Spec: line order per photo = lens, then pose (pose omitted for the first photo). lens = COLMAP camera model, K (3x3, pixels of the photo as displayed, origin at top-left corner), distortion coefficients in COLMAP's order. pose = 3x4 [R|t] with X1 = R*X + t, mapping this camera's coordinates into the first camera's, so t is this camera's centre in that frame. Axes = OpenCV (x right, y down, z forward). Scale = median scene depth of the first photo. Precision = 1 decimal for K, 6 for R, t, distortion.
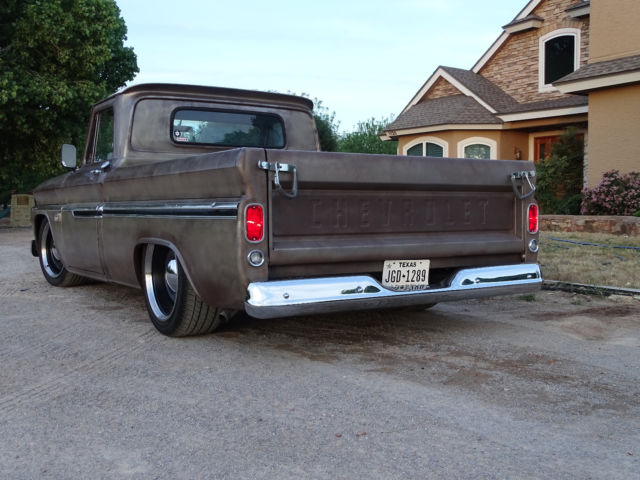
lens RADIAL K [[600.5, 0, 319.9], [0, 600.5, 239.3], [0, 0, 1]] dist [-0.006331, -0.000553]
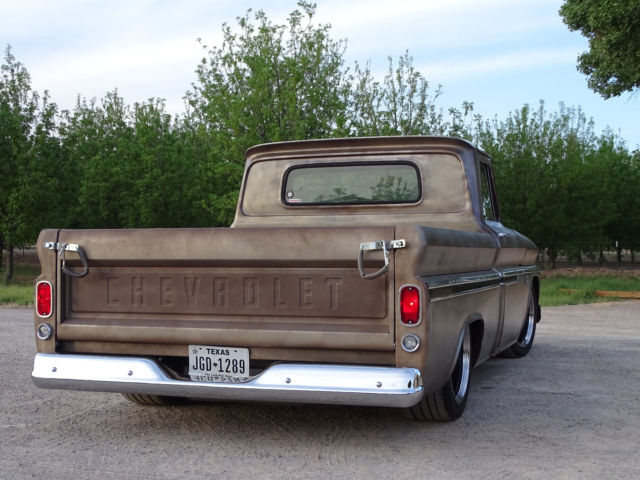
lens RADIAL K [[787.6, 0, 320.4], [0, 787.6, 240.6], [0, 0, 1]] dist [0.001050, 0.016420]
pose [[0.717266, -0.013333, -0.696672, 1.045046], [-0.037986, 0.997582, -0.058201, -0.057950], [0.695763, 0.068210, 0.715025, 0.269116]]
